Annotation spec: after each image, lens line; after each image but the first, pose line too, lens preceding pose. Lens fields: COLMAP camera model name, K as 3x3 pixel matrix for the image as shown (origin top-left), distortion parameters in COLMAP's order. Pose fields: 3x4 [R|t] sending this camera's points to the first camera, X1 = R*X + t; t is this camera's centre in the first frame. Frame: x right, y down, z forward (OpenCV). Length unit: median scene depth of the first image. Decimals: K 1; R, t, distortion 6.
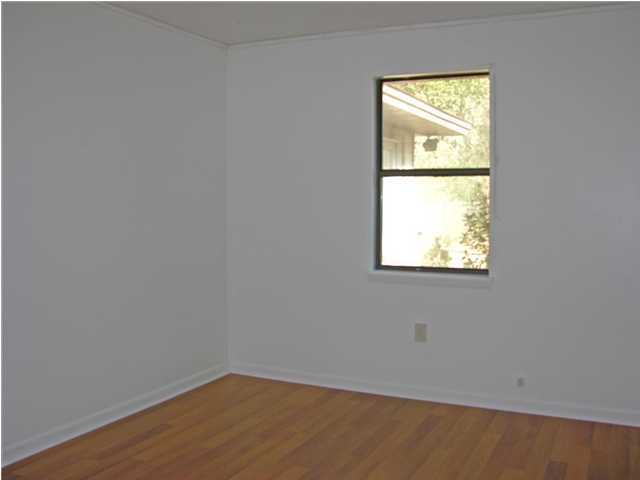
lens RADIAL K [[646.2, 0, 321.0], [0, 646.2, 257.3], [0, 0, 1]] dist [-0.078528, -0.001827]
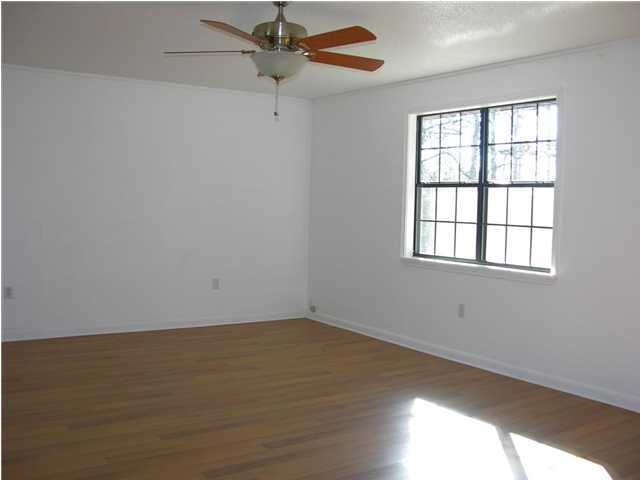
lens RADIAL K [[646.2, 0, 321.0], [0, 646.2, 257.3], [0, 0, 1]] dist [-0.078528, -0.001827]
pose [[0.847307, 0.060018, -0.527702, 0.537227], [-0.069940, 0.997551, 0.001156, 0.028320], [0.526478, 0.035928, 0.849429, -0.214094]]
